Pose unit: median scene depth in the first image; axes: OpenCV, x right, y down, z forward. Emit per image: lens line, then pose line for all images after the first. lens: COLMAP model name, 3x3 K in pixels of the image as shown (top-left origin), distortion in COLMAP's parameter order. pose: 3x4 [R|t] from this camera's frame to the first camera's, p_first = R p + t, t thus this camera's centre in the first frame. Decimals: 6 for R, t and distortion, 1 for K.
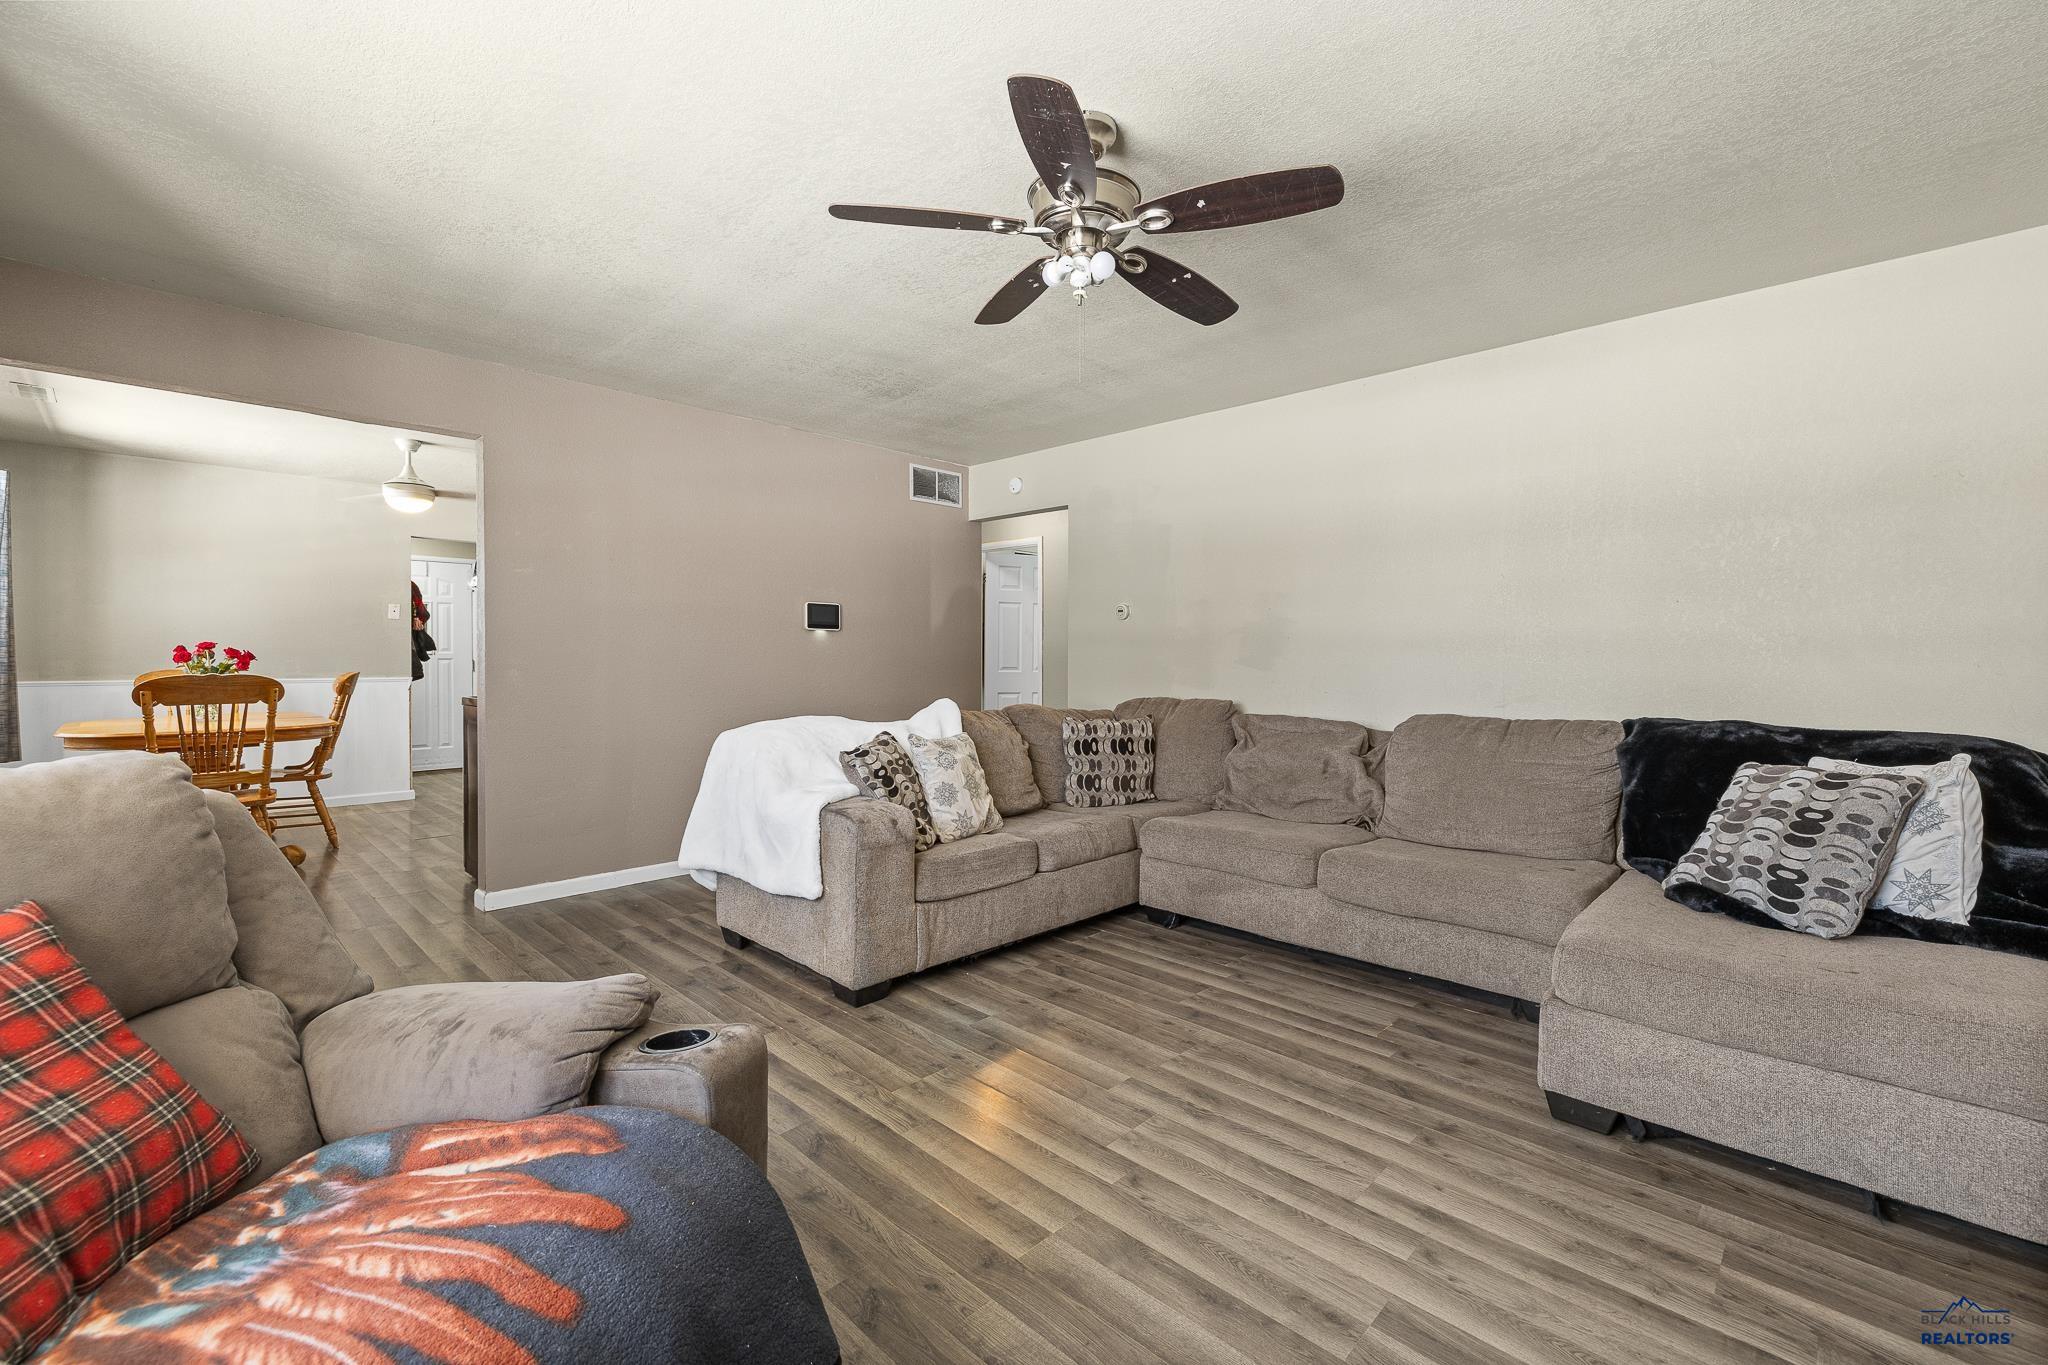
lens RADIAL K [[853.4, 0, 1028.6], [0, 853.4, 665.1], [0, 0, 1]] dist [-0.001026, -0.000099]
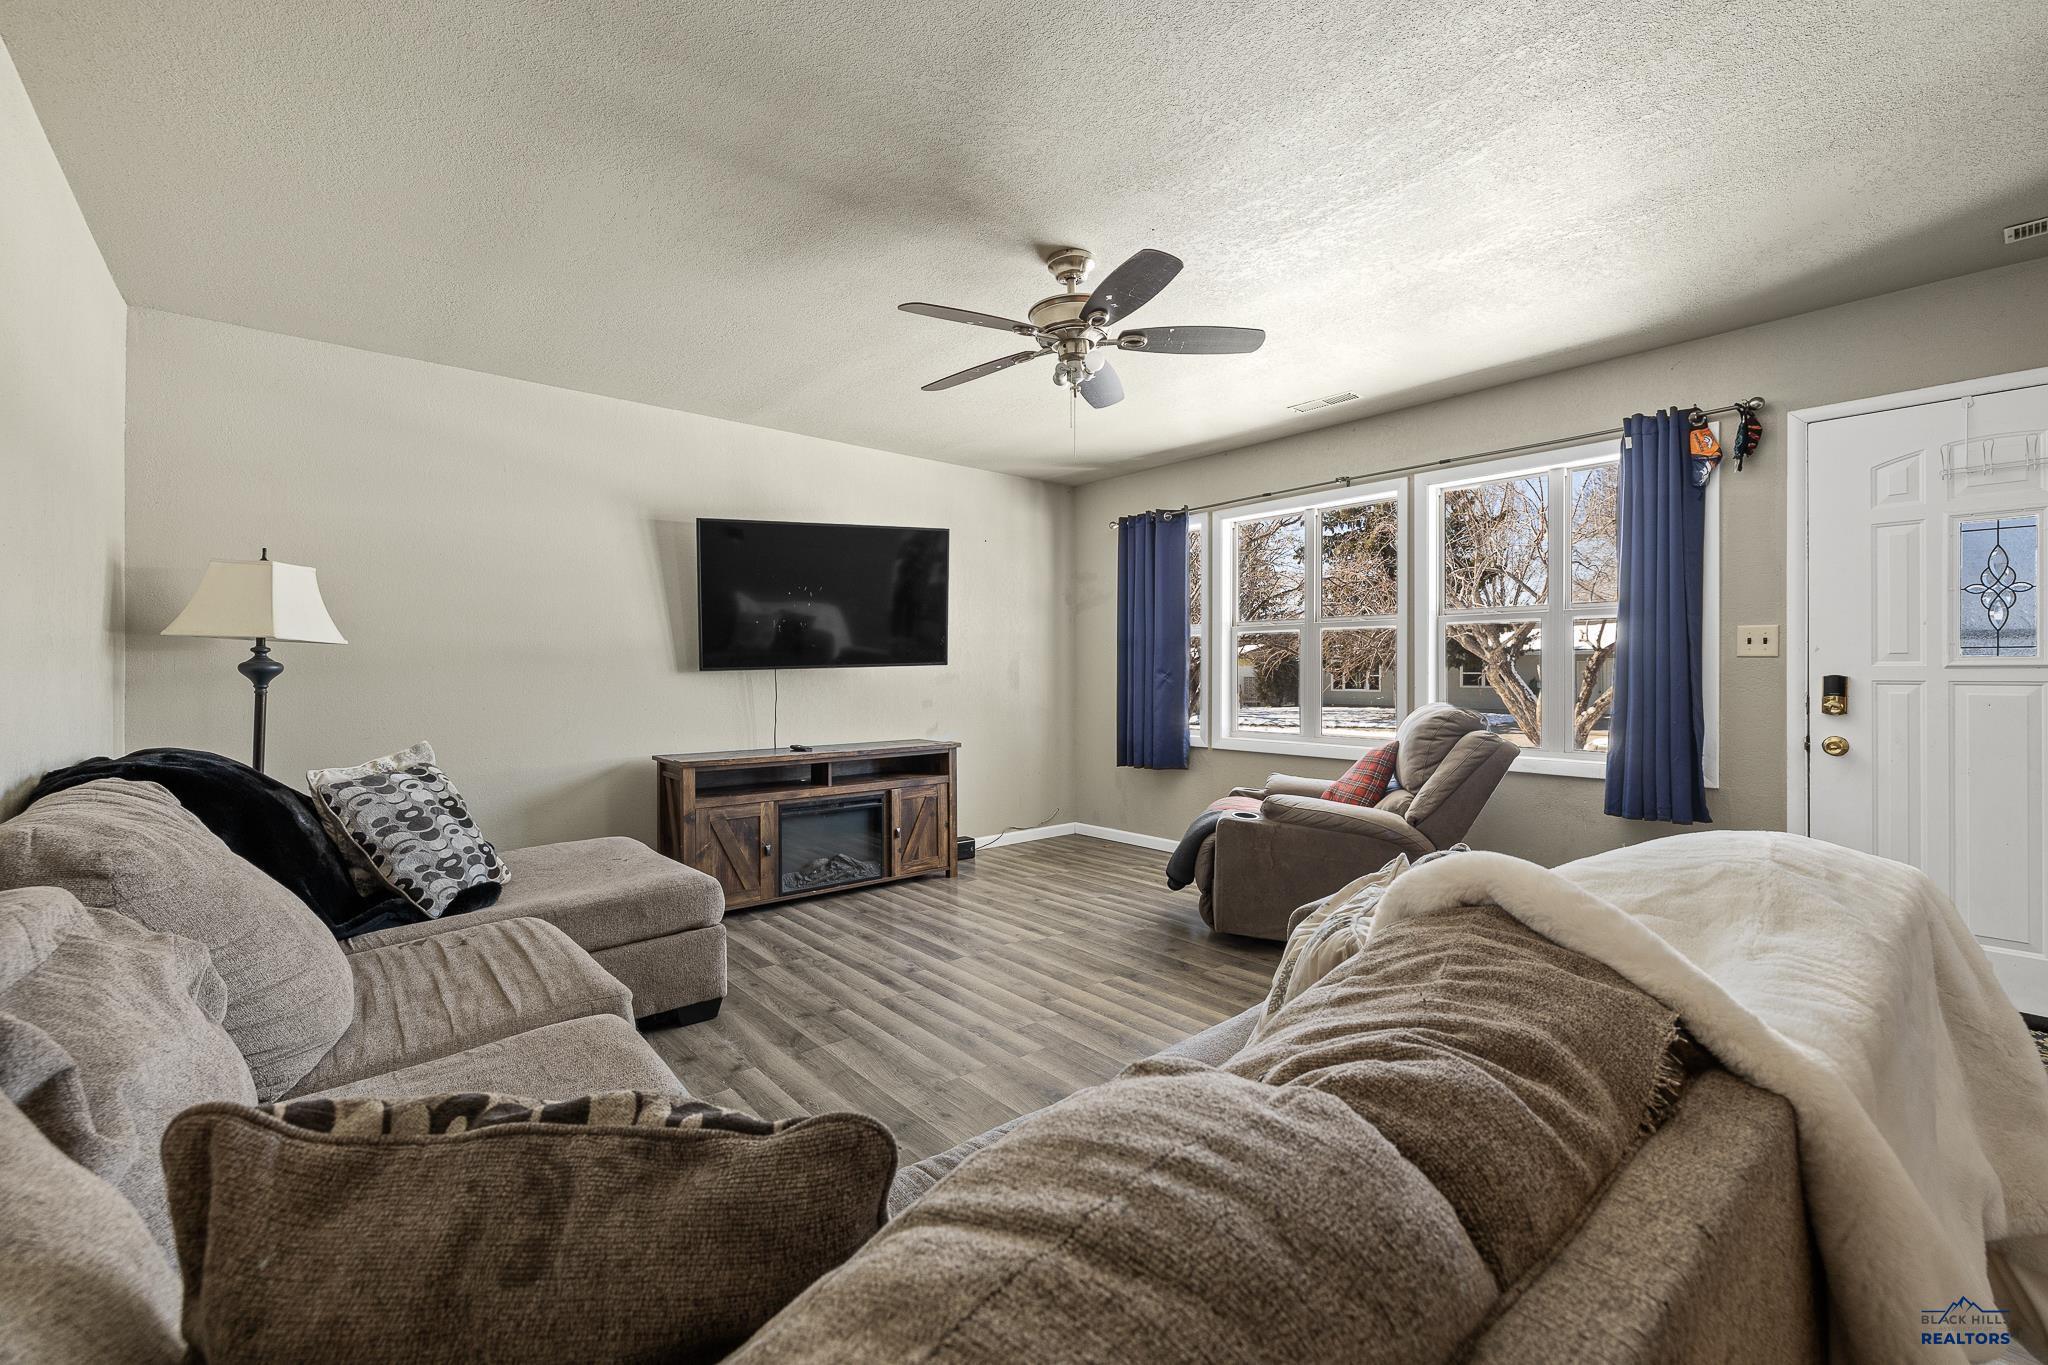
lens RADIAL K [[853.4, 0, 1028.6], [0, 853.4, 665.1], [0, 0, 1]] dist [-0.001026, -0.000099]
pose [[-0.995584, -0.004260, 0.093777, 0.008499], [-0.003893, 0.999984, 0.004098, -0.024165], [-0.093793, 0.003715, -0.995585, 2.163610]]
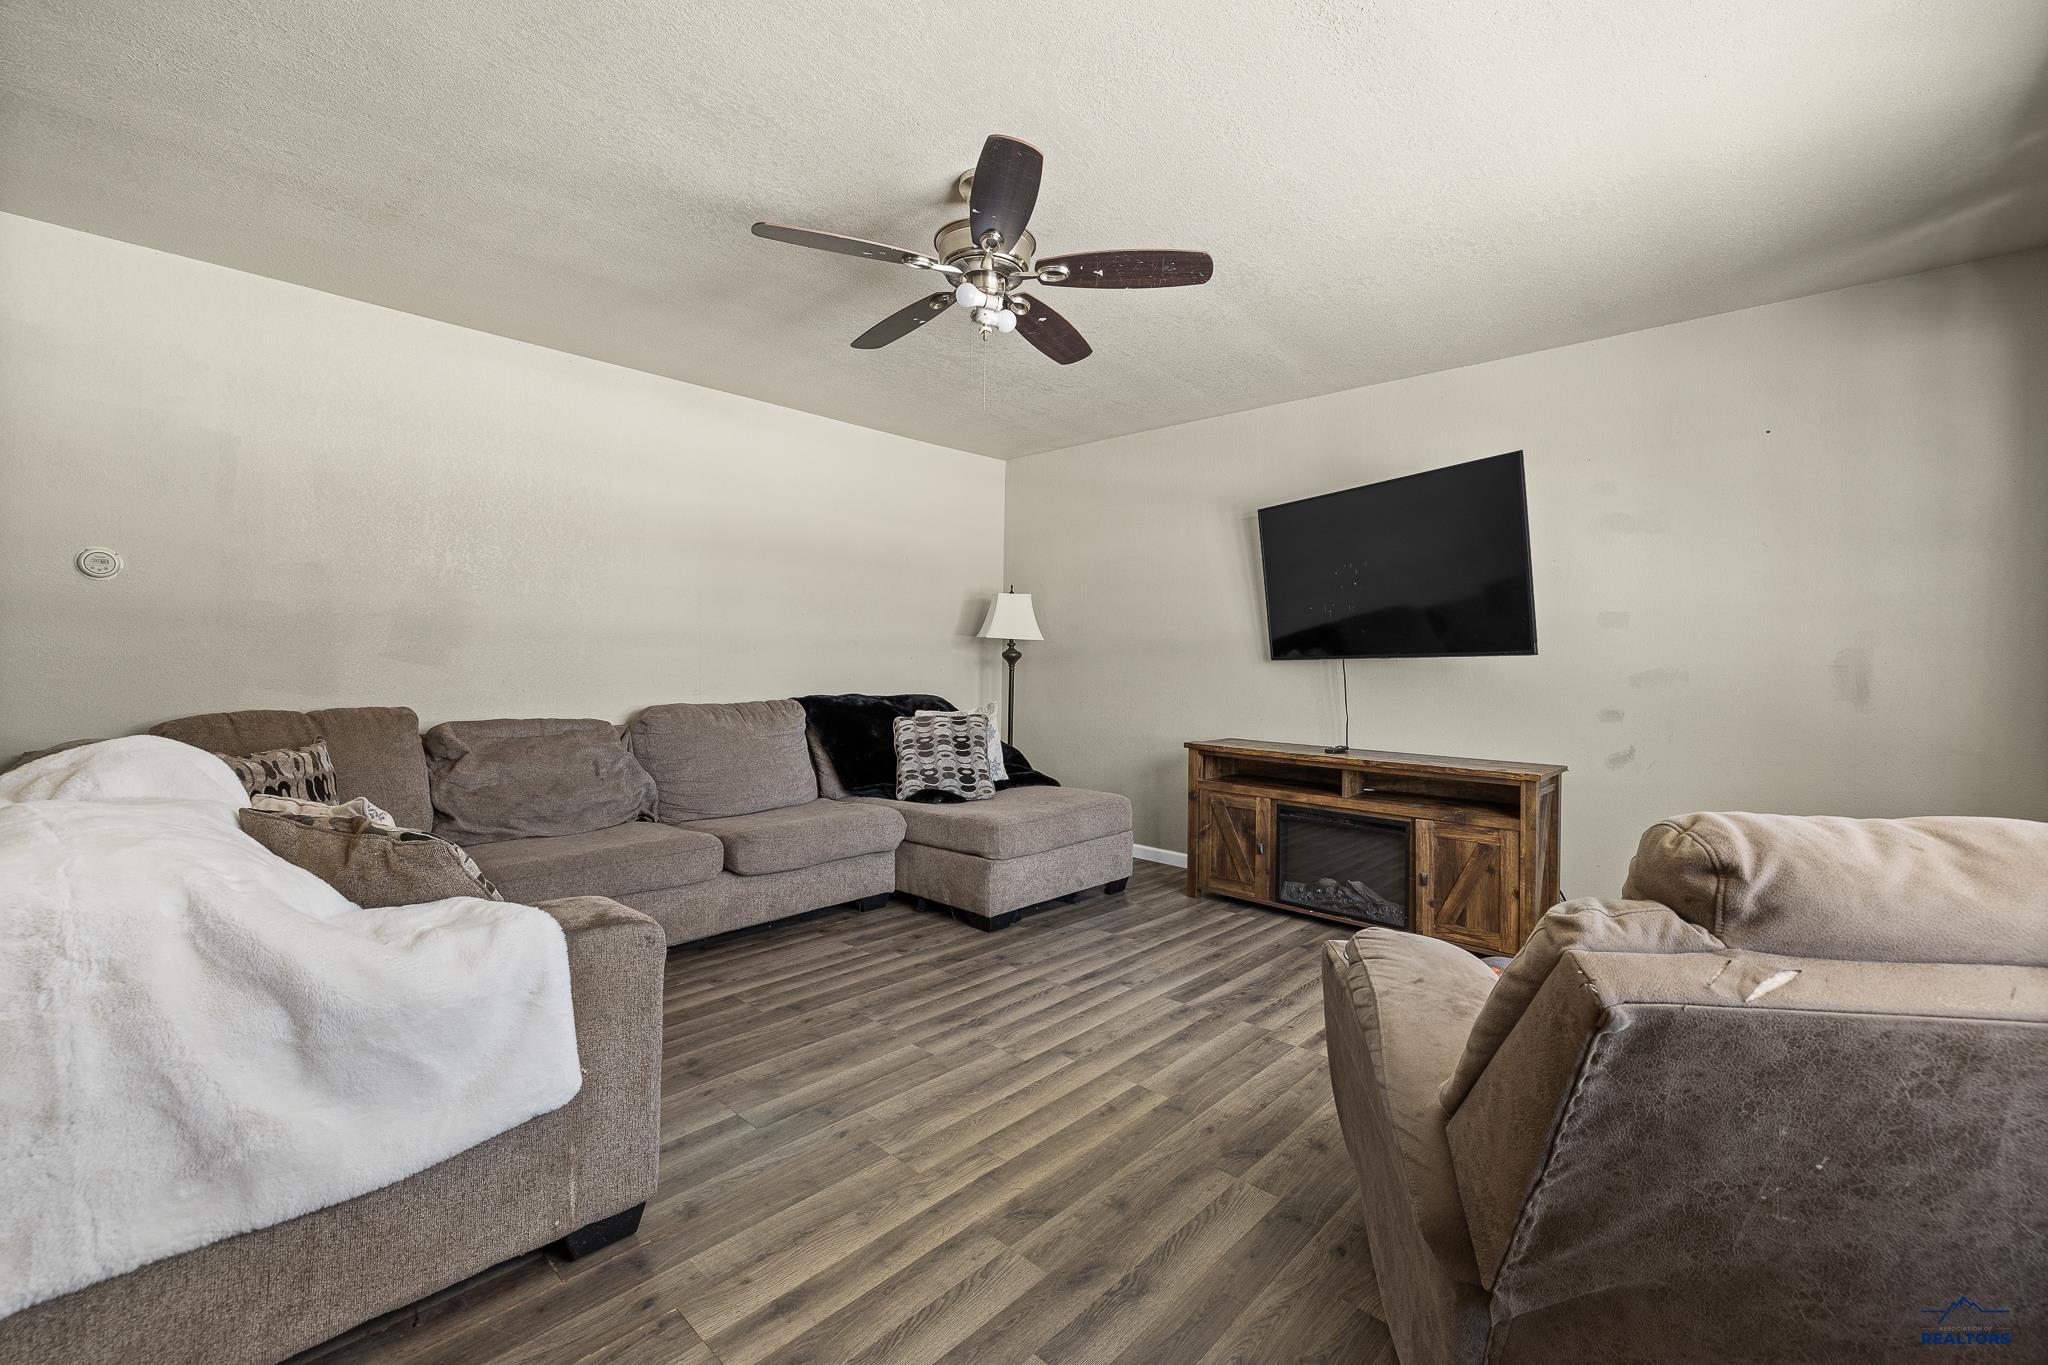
lens RADIAL K [[853.4, 0, 1028.6], [0, 853.4, 665.1], [0, 0, 1]] dist [-0.001026, -0.000099]
pose [[-0.012650, -0.012009, 0.999848, -0.995197], [-0.003759, 0.999921, 0.011962, -0.011472], [-0.999913, -0.003608, -0.012694, 0.901767]]
